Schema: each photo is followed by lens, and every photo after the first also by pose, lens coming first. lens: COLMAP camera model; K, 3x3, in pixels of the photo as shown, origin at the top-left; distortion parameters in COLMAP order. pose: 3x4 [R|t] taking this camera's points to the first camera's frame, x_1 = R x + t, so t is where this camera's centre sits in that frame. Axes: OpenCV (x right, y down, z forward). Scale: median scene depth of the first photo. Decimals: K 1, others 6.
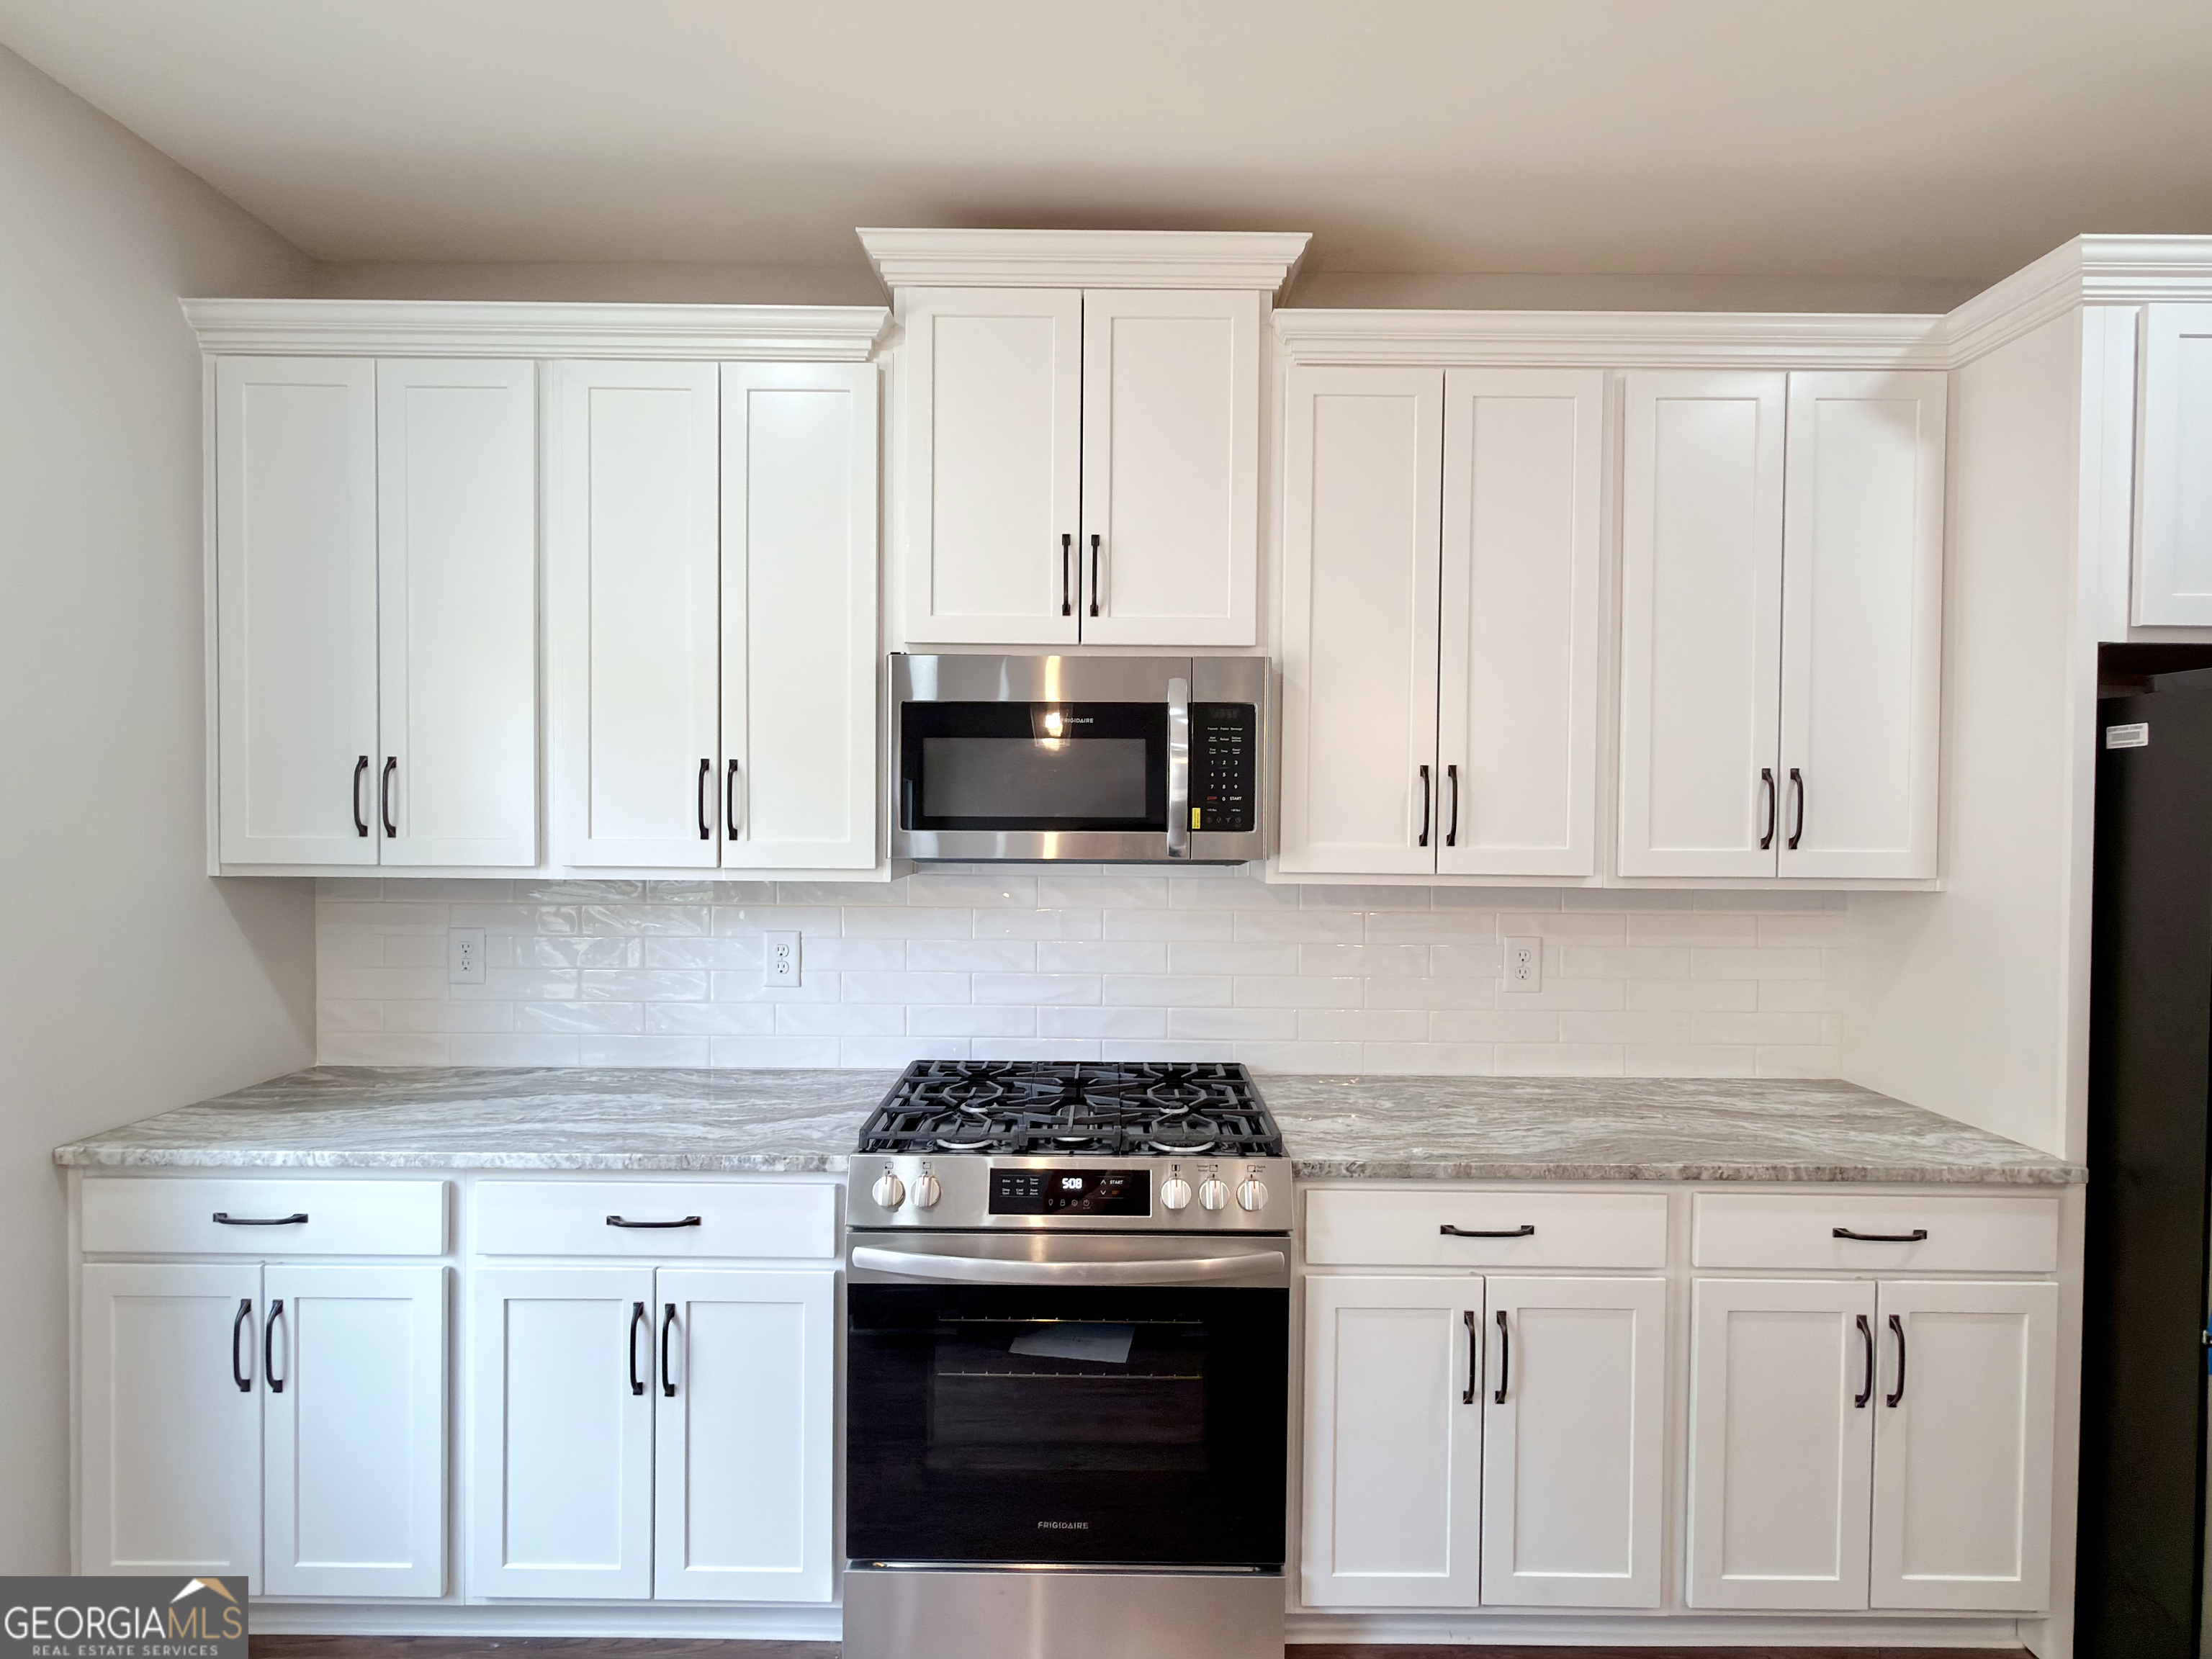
lens RADIAL K [[1098.2, 0, 1103.8], [0, 1098.2, 830.0], [0, 0, 1]] dist [-0.000067, -0.000861]
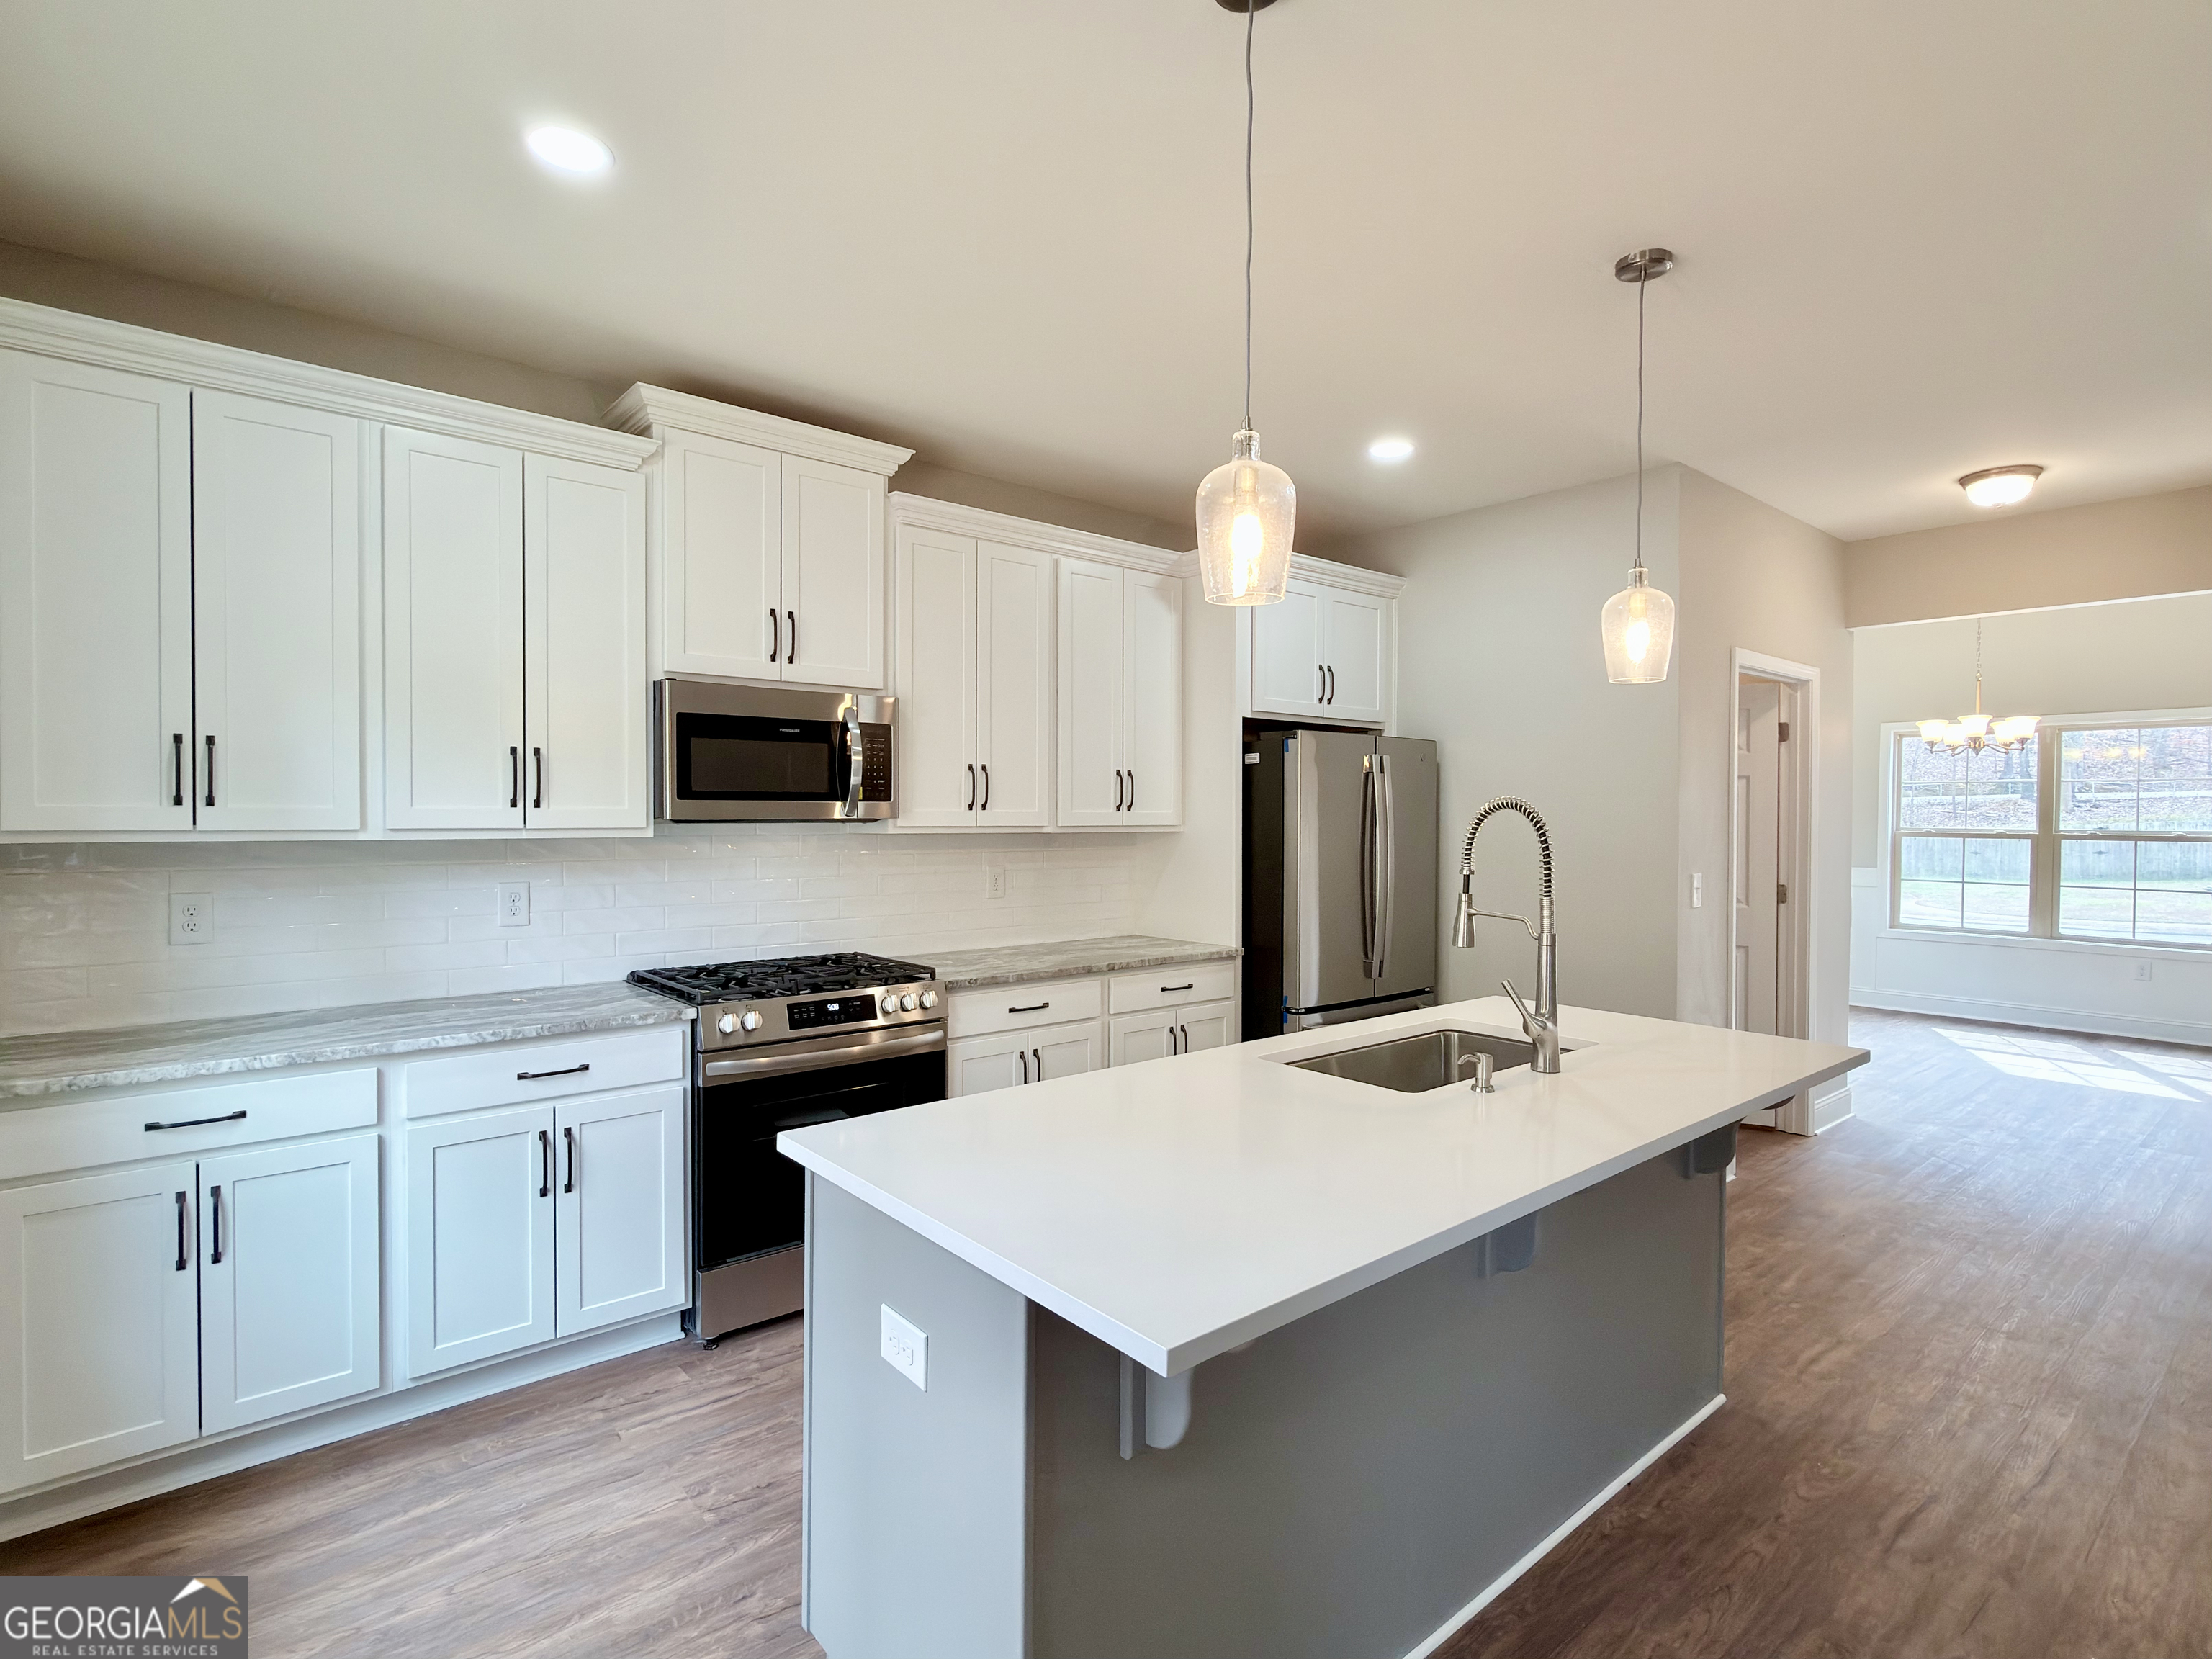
lens RADIAL K [[1098.2, 0, 1109.7], [0, 1098.2, 819.2], [0, 0, 1]] dist [-0.000067, -0.000861]
pose [[0.762461, -0.009078, 0.646971, -0.769995], [0.014804, 0.999885, -0.003416, 0.043950], [-0.646865, 0.012183, 0.762507, -0.547282]]
